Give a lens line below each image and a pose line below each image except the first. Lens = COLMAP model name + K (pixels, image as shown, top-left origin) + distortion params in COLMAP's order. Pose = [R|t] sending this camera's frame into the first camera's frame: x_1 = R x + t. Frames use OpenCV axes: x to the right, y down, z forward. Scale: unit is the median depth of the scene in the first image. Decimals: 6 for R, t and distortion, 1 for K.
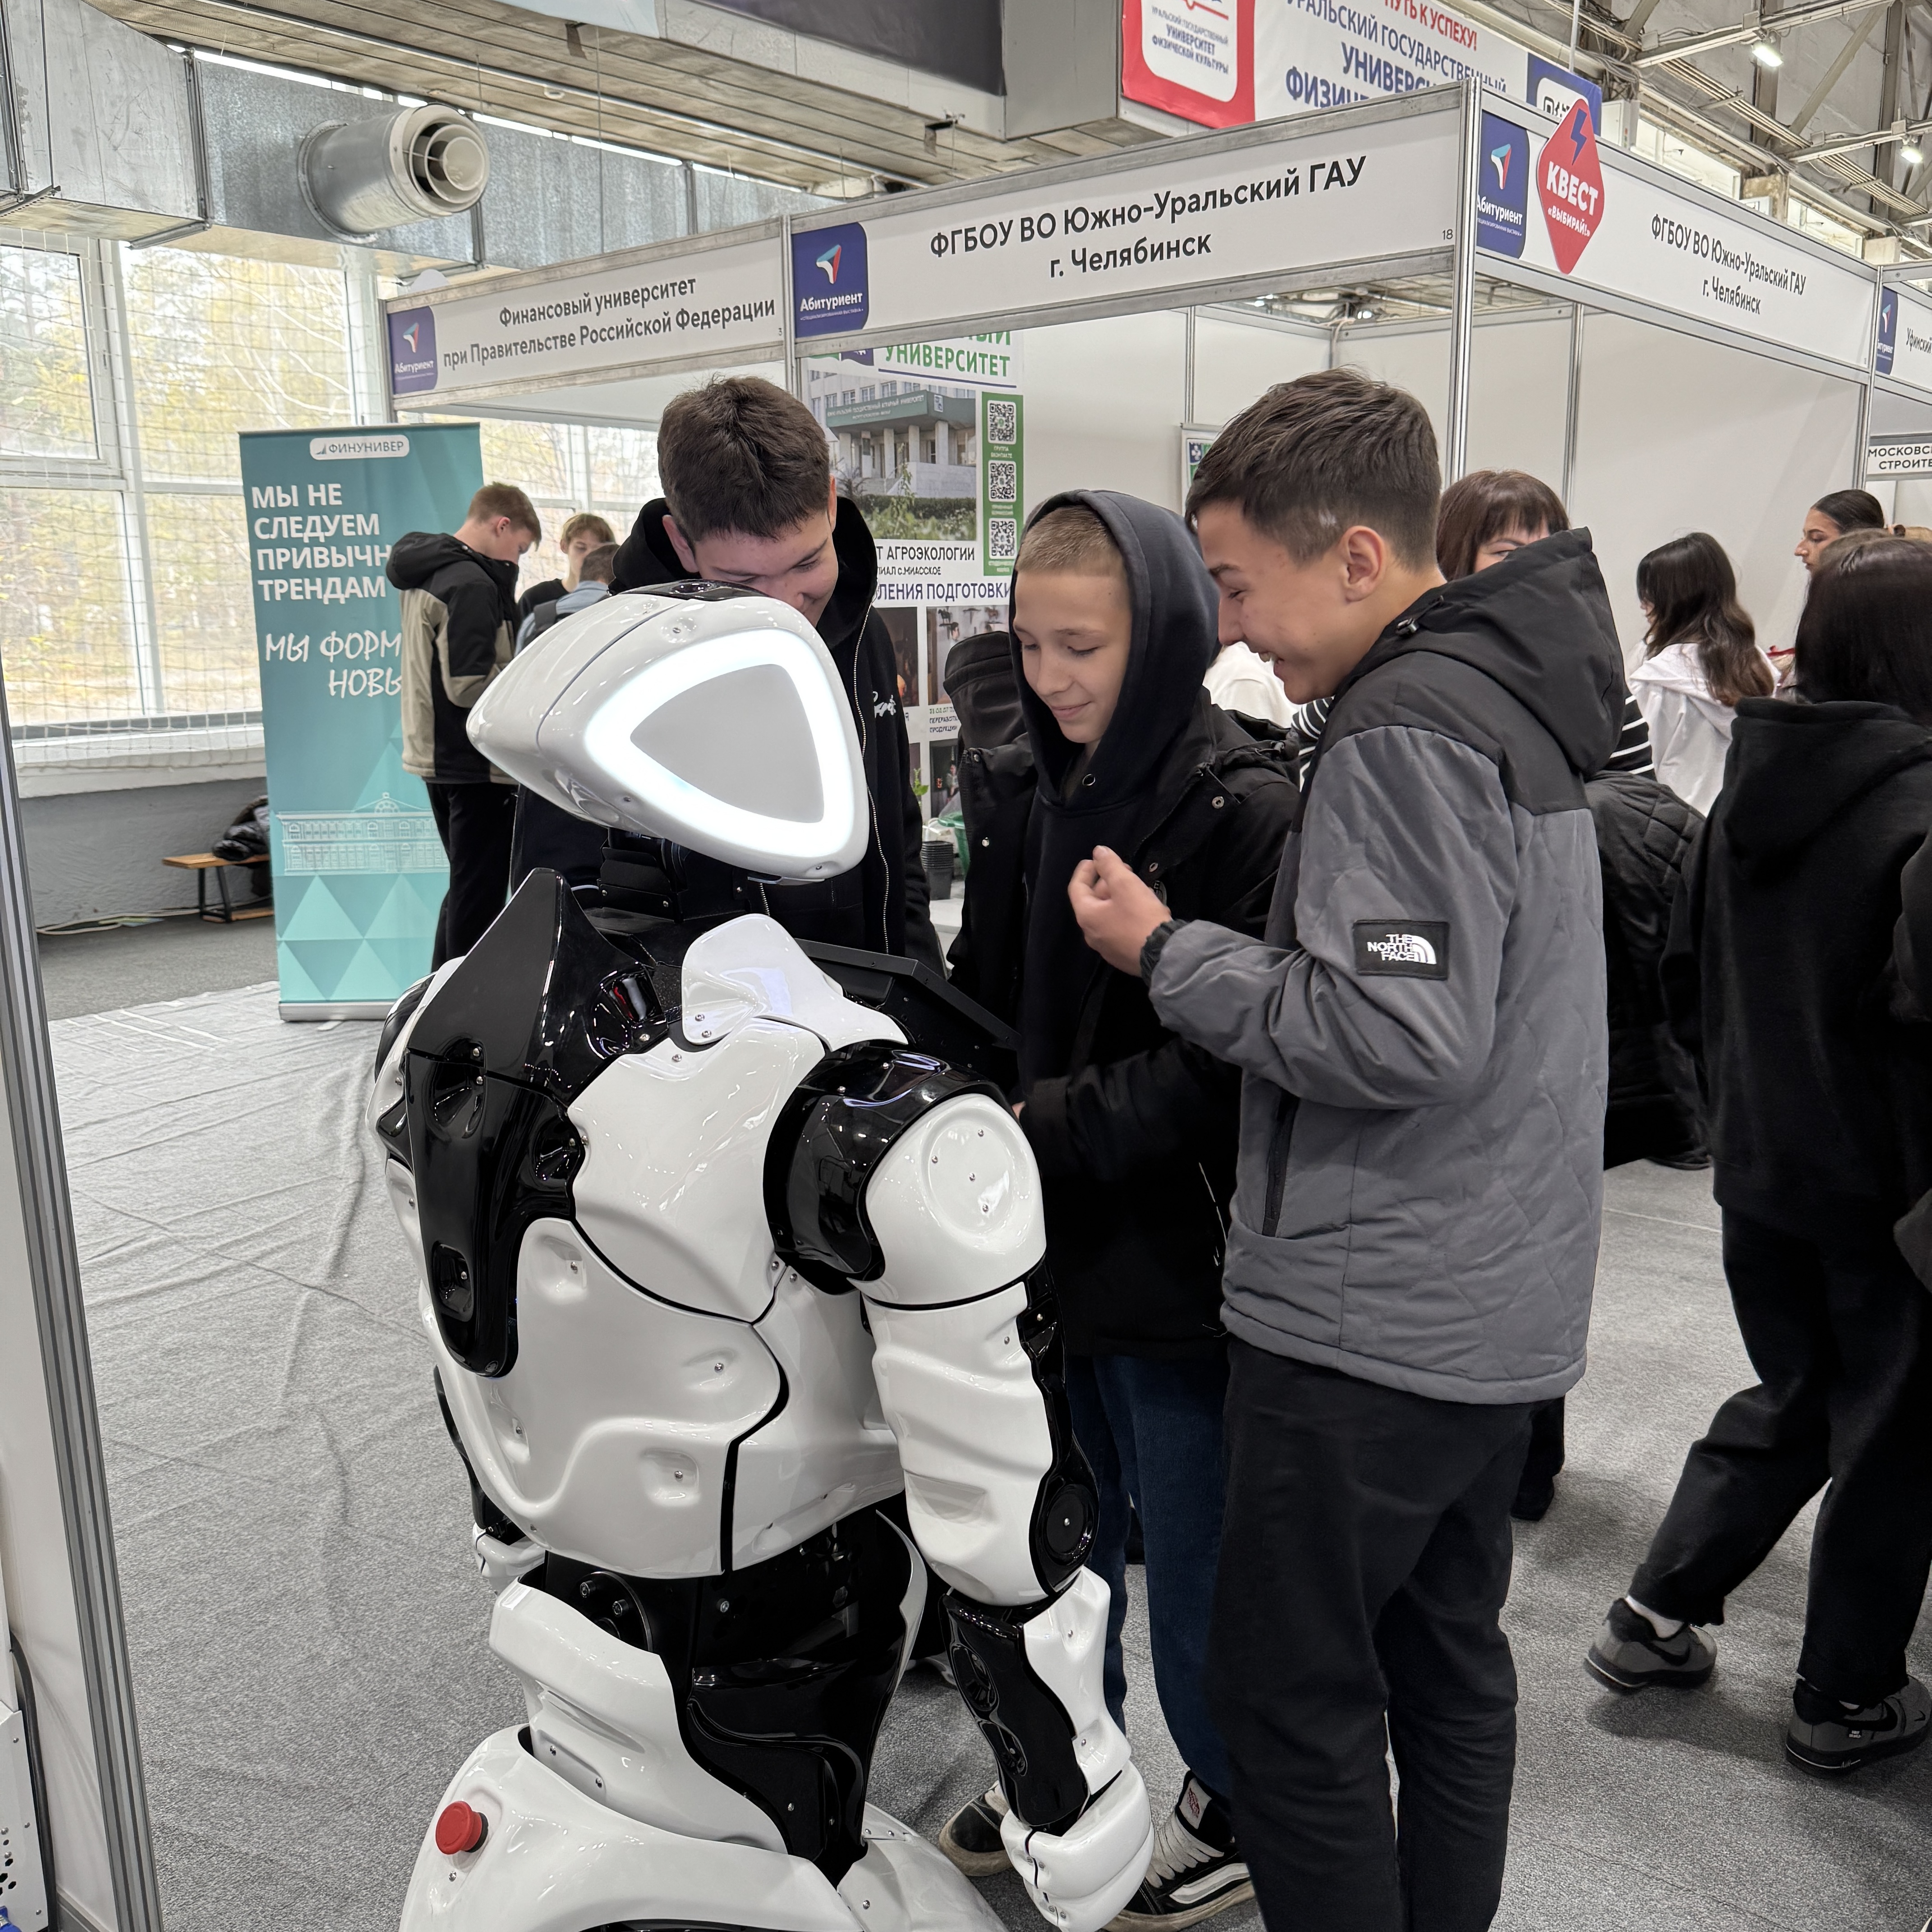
lens RADIAL K [[1827.4, 0, 984.0], [0, 1827.4, 1024.8], [0, 0, 1]] dist [-0.024759, 0.000000]
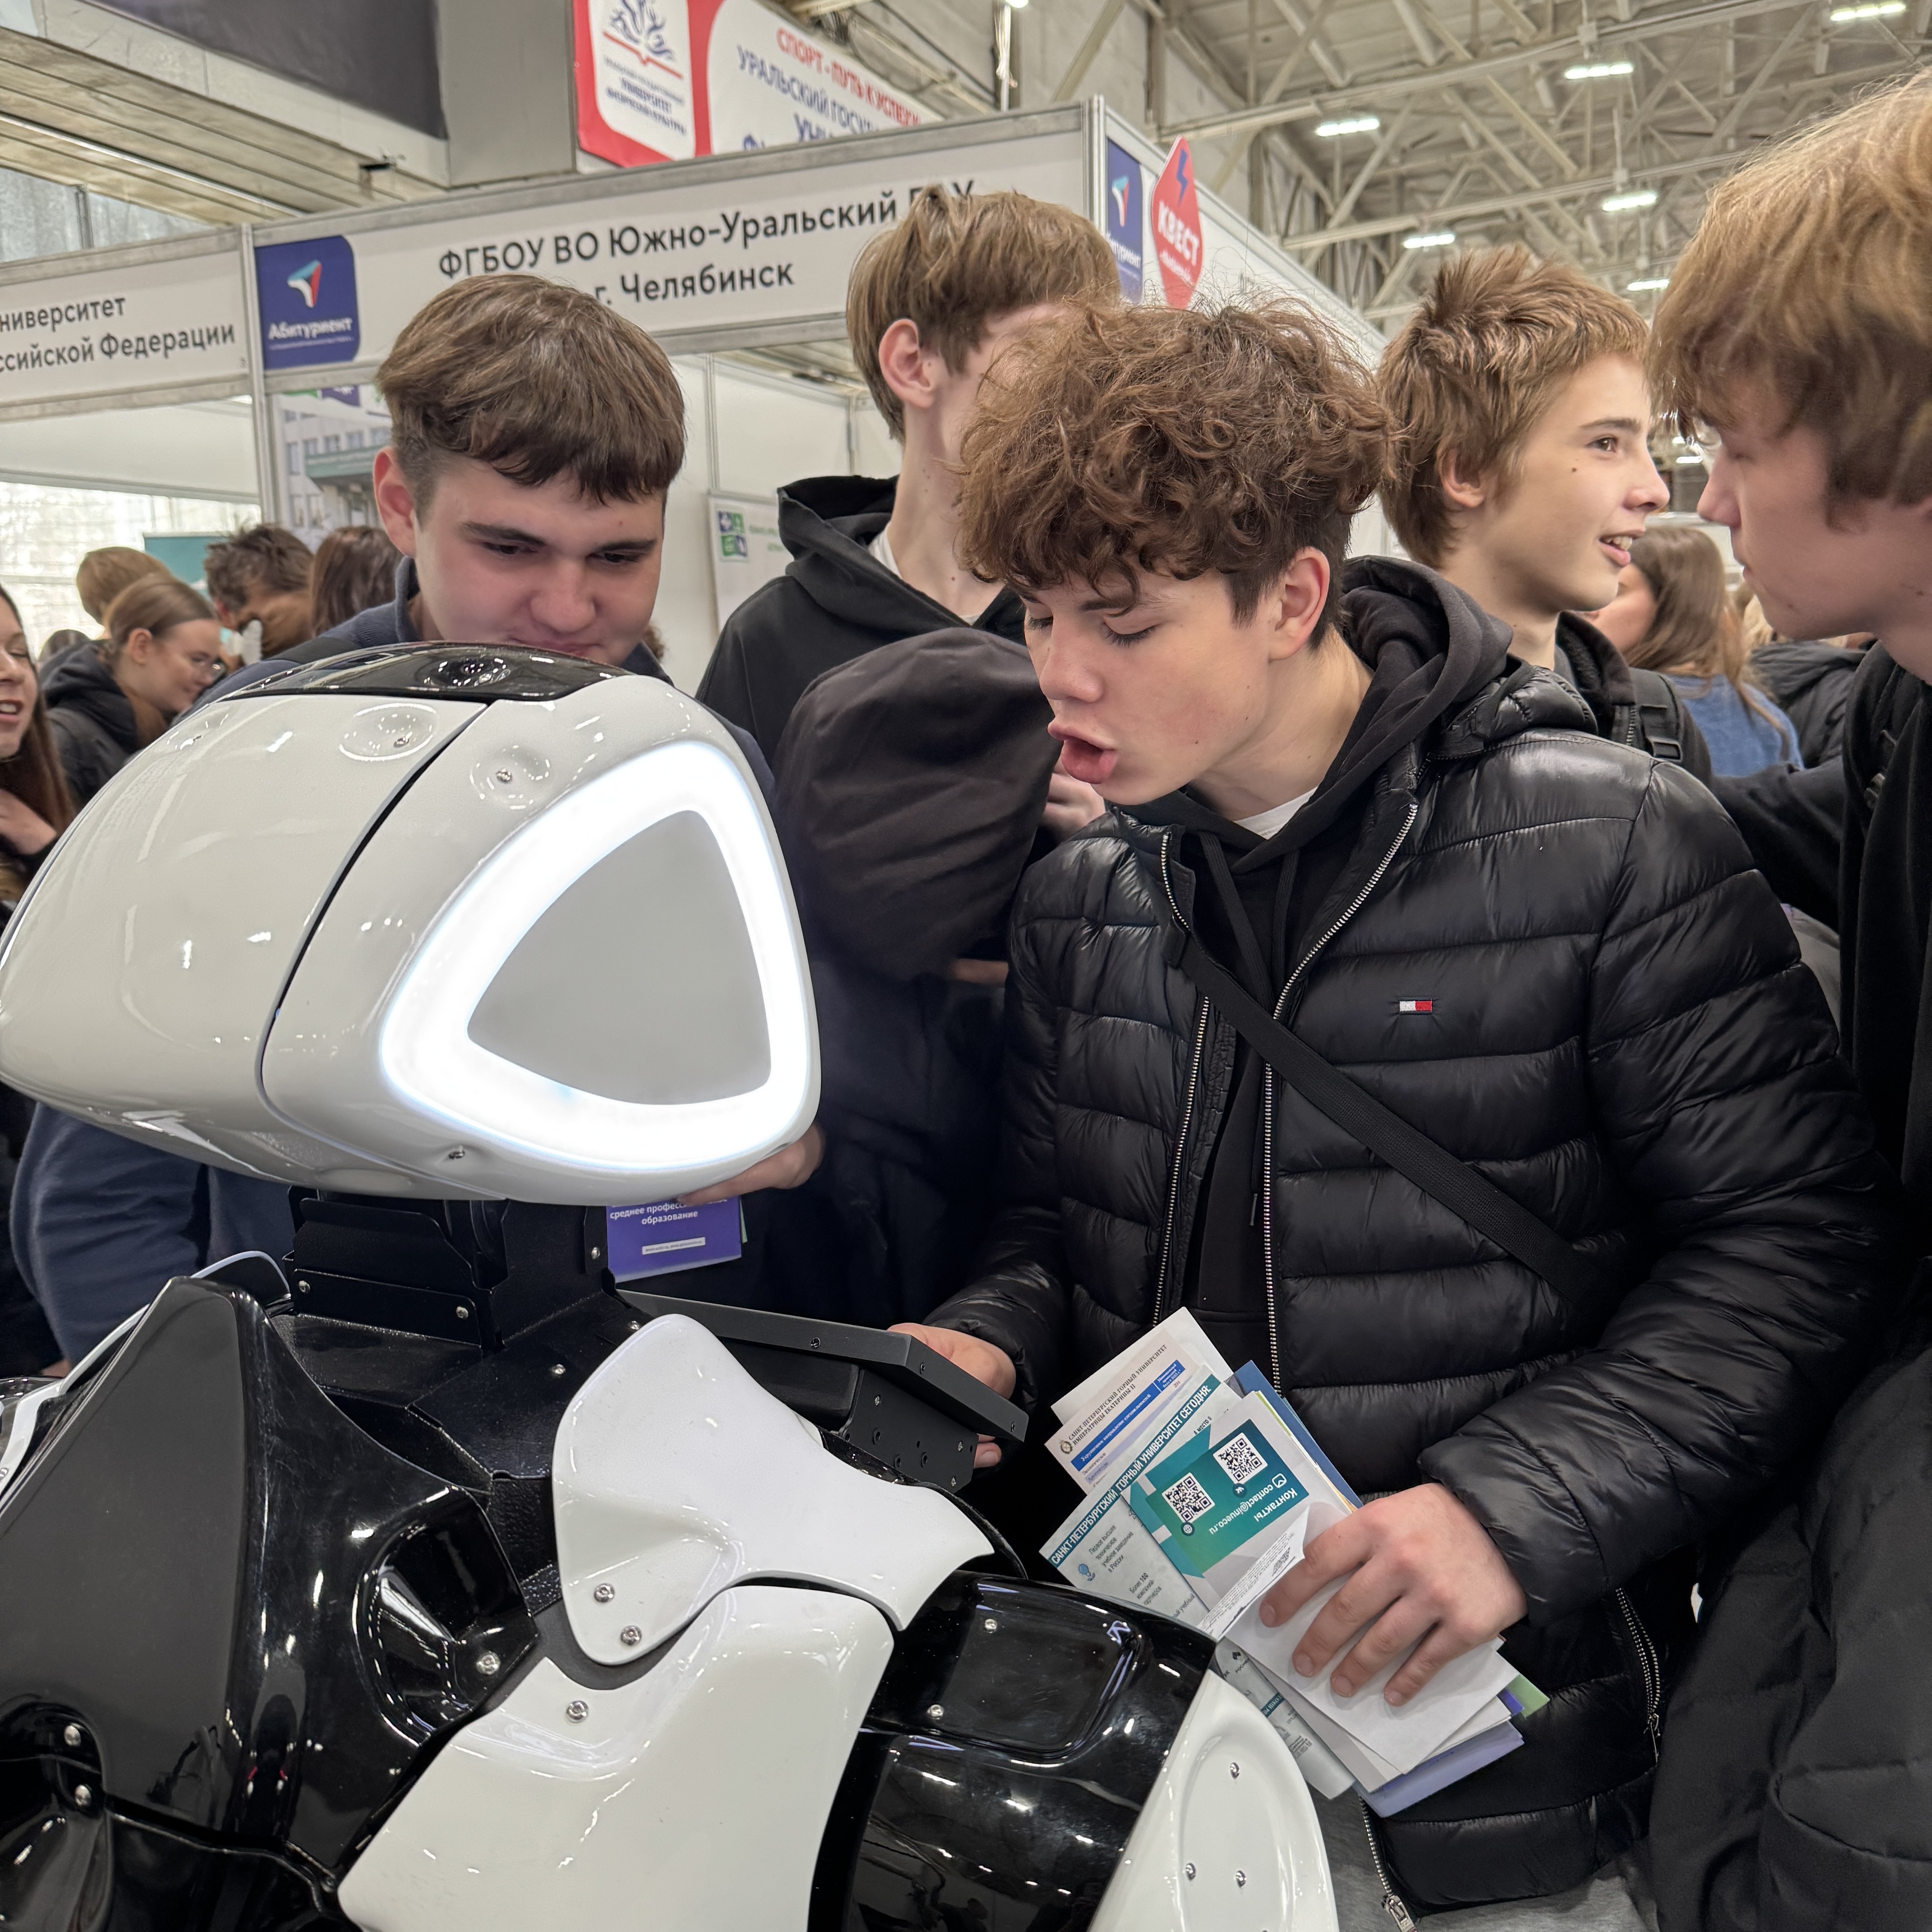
lens RADIAL K [[1827.4, 0, 984.2], [0, 1827.4, 991.4], [0, 0, 1]] dist [-0.024759, 0.000000]
pose [[0.952615, -0.061598, 0.297875, -0.050605], [0.079179, 0.995737, -0.047305, -0.033505], [-0.293692, 0.068649, 0.953432, 0.134958]]
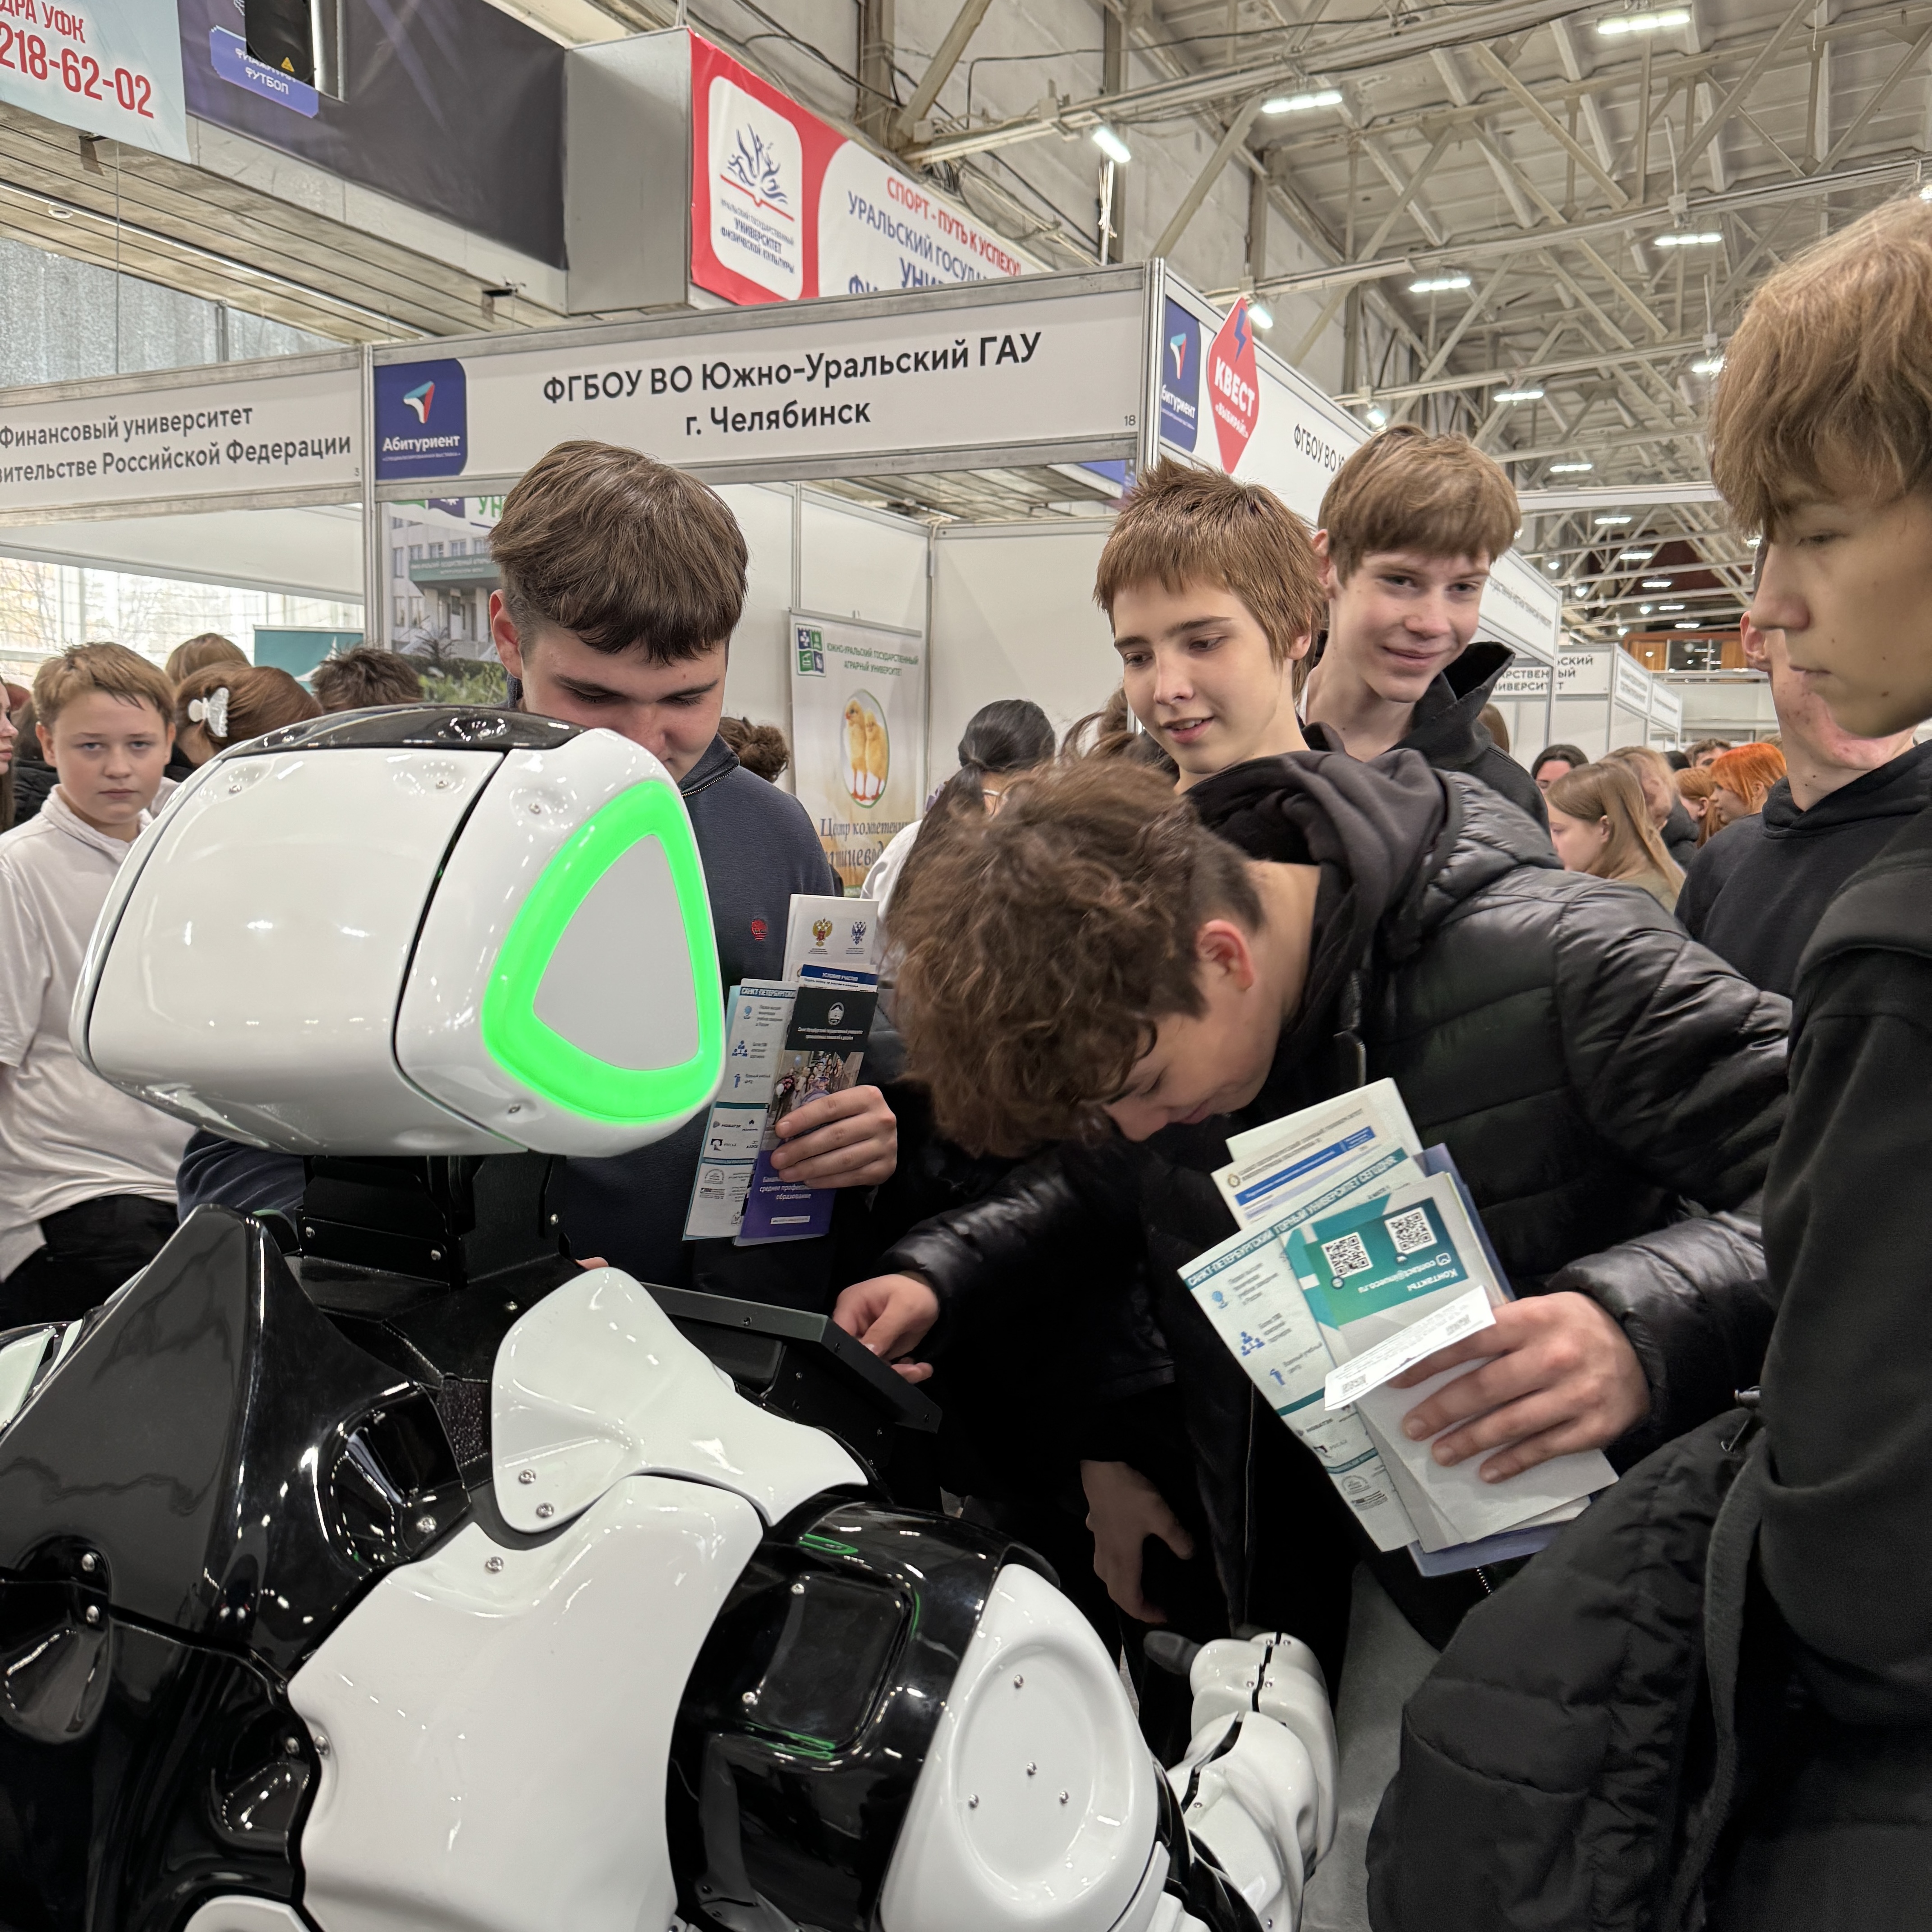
lens RADIAL K [[1827.4, 0, 1000.8], [0, 1827.4, 991.8], [0, 0, 1]] dist [-0.024759, 0.000000]
pose [[0.962996, 0.003118, 0.269499, -0.044756], [0.028843, 0.992998, -0.114553, -0.023712], [-0.267969, 0.118088, 0.956163, 0.104363]]
